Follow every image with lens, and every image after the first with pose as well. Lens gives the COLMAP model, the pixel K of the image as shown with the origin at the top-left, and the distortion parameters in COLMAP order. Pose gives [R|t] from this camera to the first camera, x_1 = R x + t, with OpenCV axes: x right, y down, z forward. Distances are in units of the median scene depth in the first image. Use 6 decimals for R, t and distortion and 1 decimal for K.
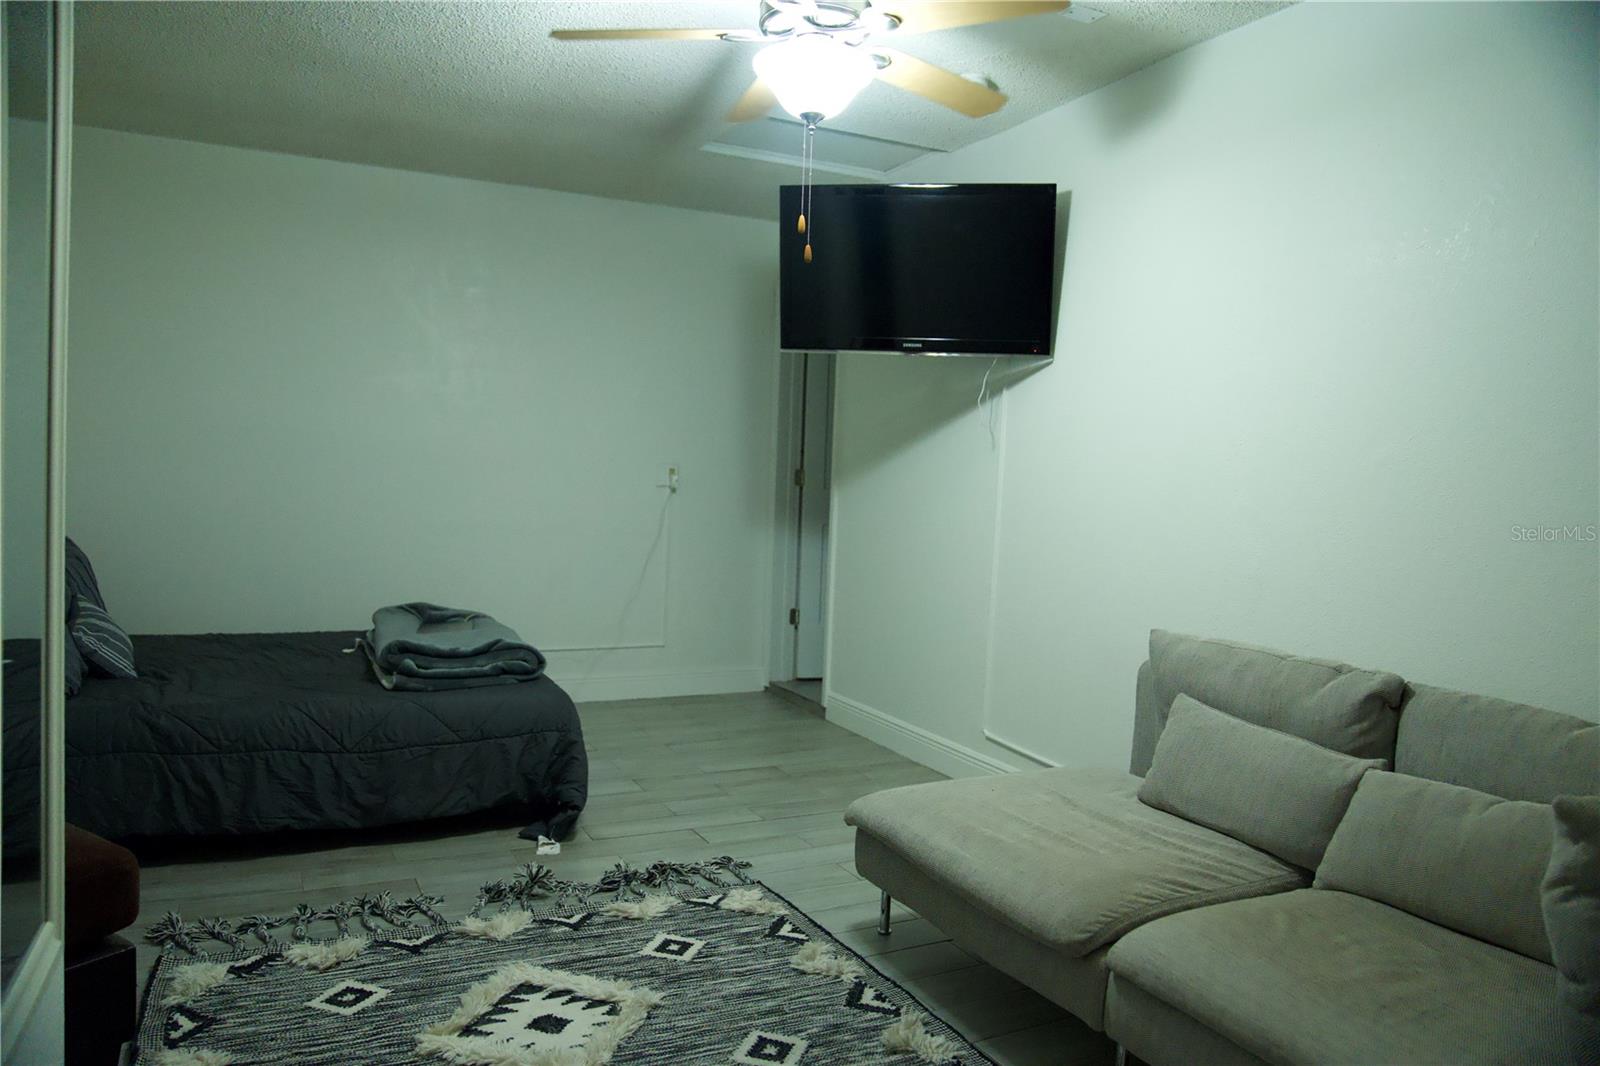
lens RADIAL K [[1105.7, 0, 799.4], [0, 1105.7, 525.9], [0, 0, 1]] dist [-0.135873, 0.101955]
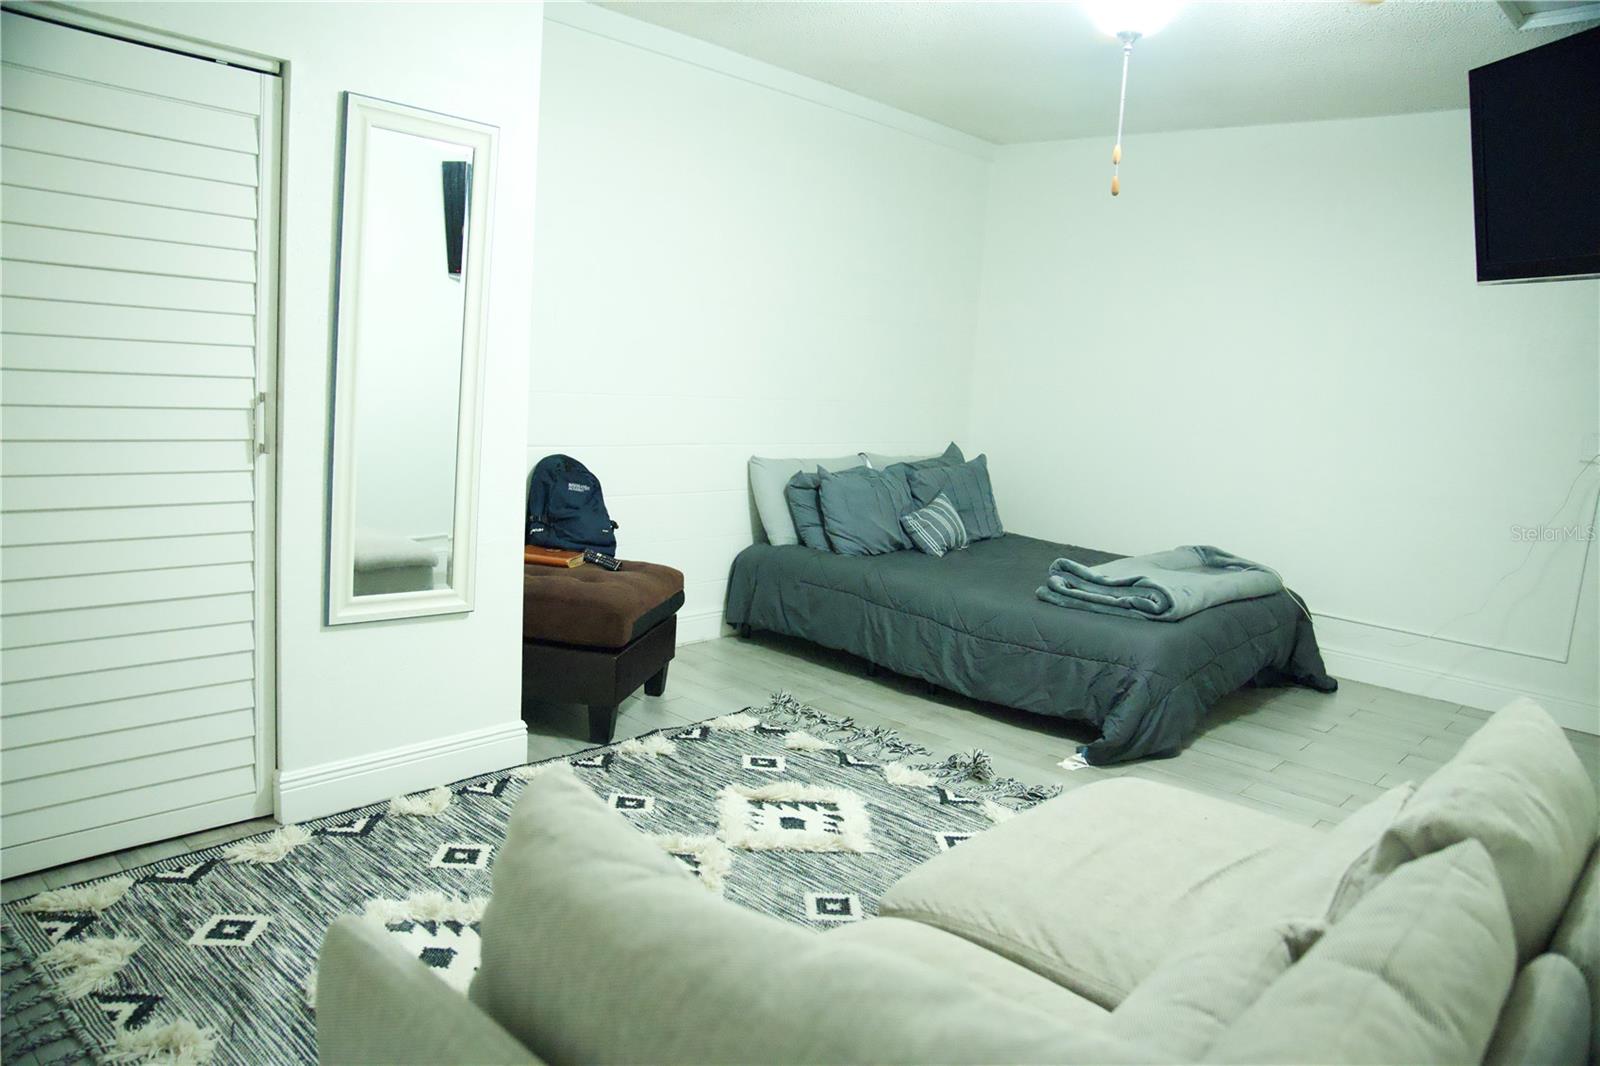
lens RADIAL K [[1105.7, 0, 799.4], [0, 1105.7, 525.9], [0, 0, 1]] dist [-0.135873, 0.101955]
pose [[0.338863, 0.124886, -0.932510, 0.843588], [-0.096039, 0.990565, 0.097761, -0.023436], [0.935921, 0.056430, 0.347660, 0.454641]]
